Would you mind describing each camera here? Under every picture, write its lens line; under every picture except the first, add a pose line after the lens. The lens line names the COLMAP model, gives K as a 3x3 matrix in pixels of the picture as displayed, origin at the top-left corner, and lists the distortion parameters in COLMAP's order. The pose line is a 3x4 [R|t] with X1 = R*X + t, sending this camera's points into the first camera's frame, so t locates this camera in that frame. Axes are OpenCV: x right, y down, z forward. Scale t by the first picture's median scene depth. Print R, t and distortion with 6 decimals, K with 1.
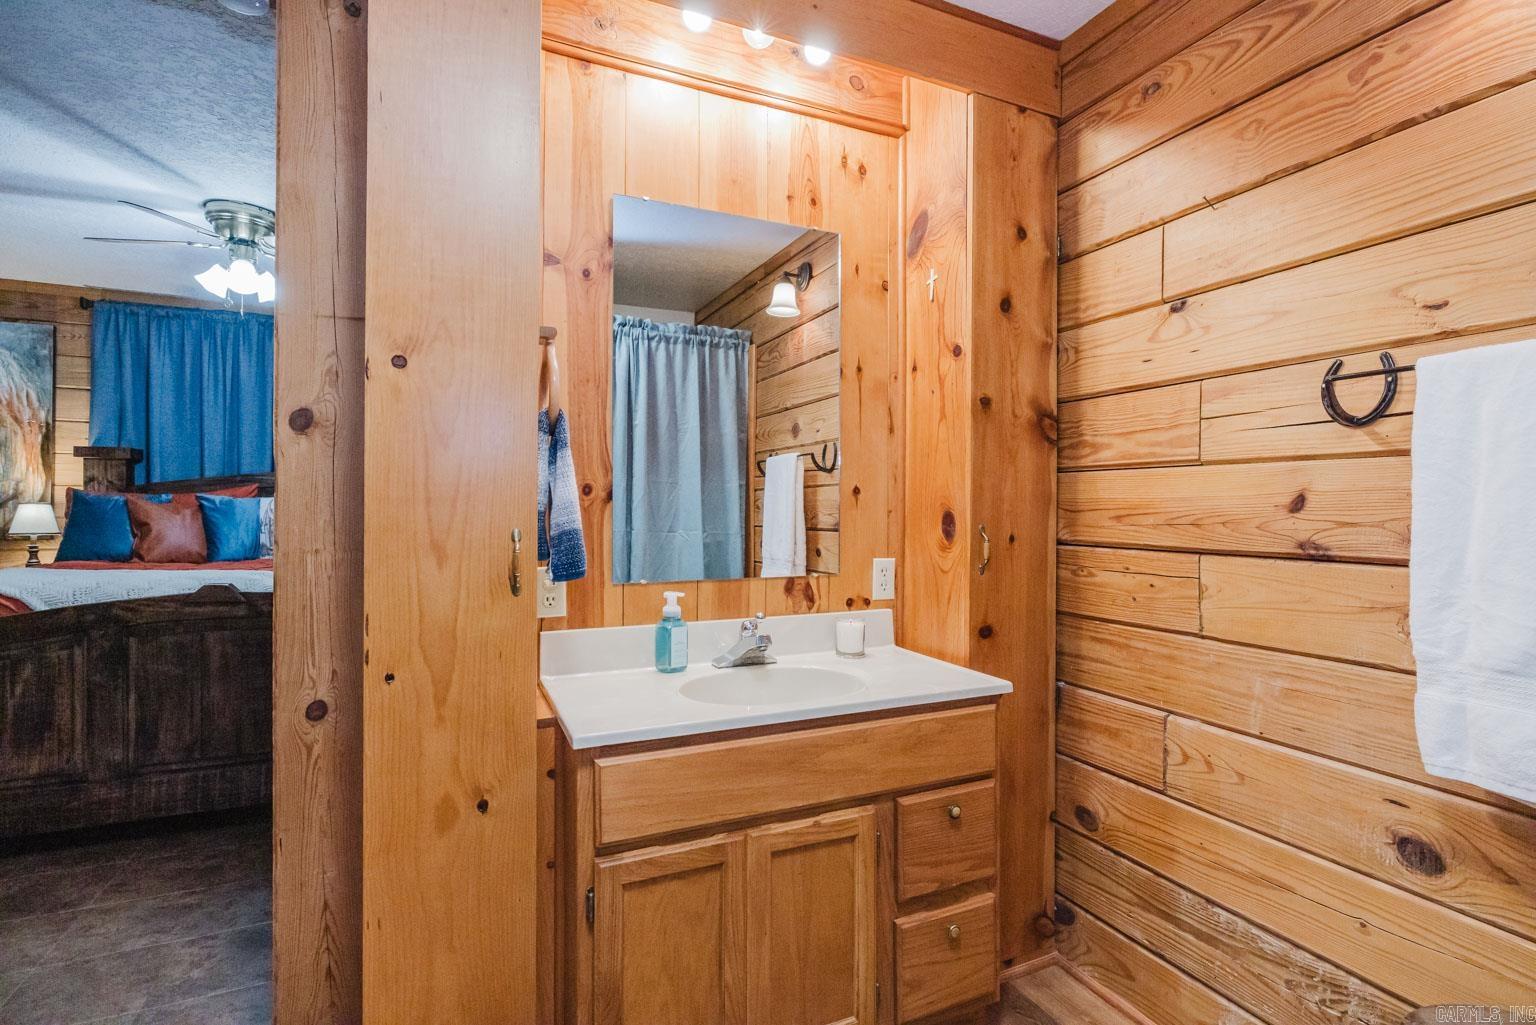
lens RADIAL K [[715.8, 0, 766.4], [0, 715.8, 512.7], [0, 0, 1]] dist [-0.009559, 0.002658]
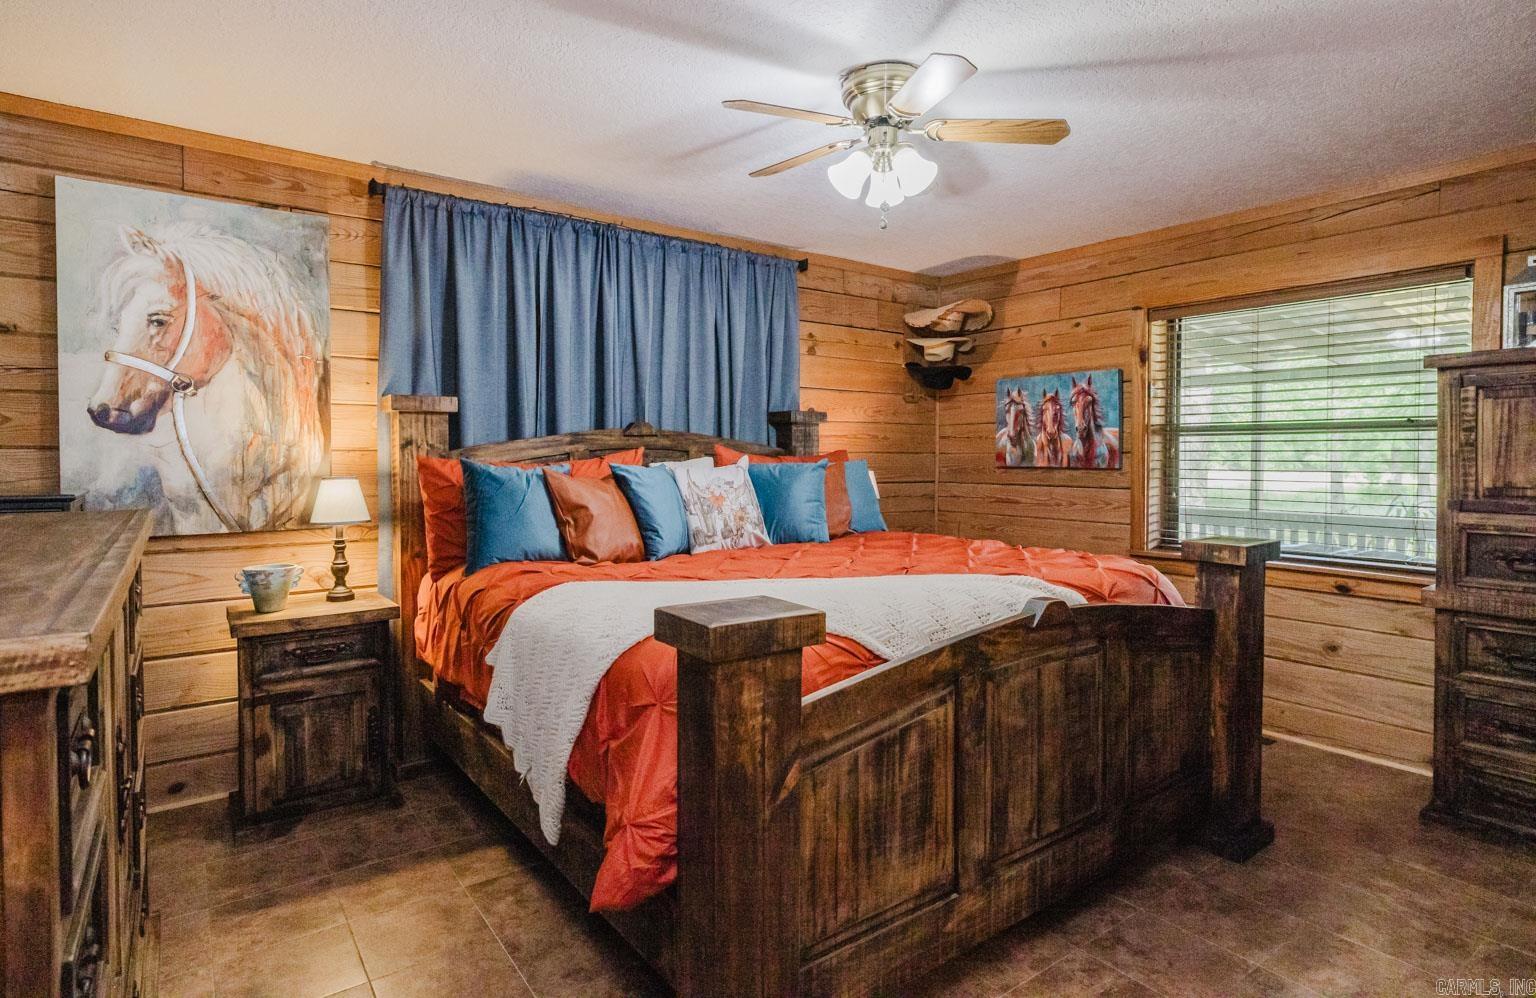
lens RADIAL K [[801.4, 0, 768.9], [0, 801.4, 463.9], [0, 0, 1]] dist [0.000341, 0.000196]
pose [[0.978312, -0.007936, 0.206987, -1.140964], [0.005450, 0.999906, 0.012578, -0.050027], [-0.207067, -0.011177, 0.978263, 0.231014]]
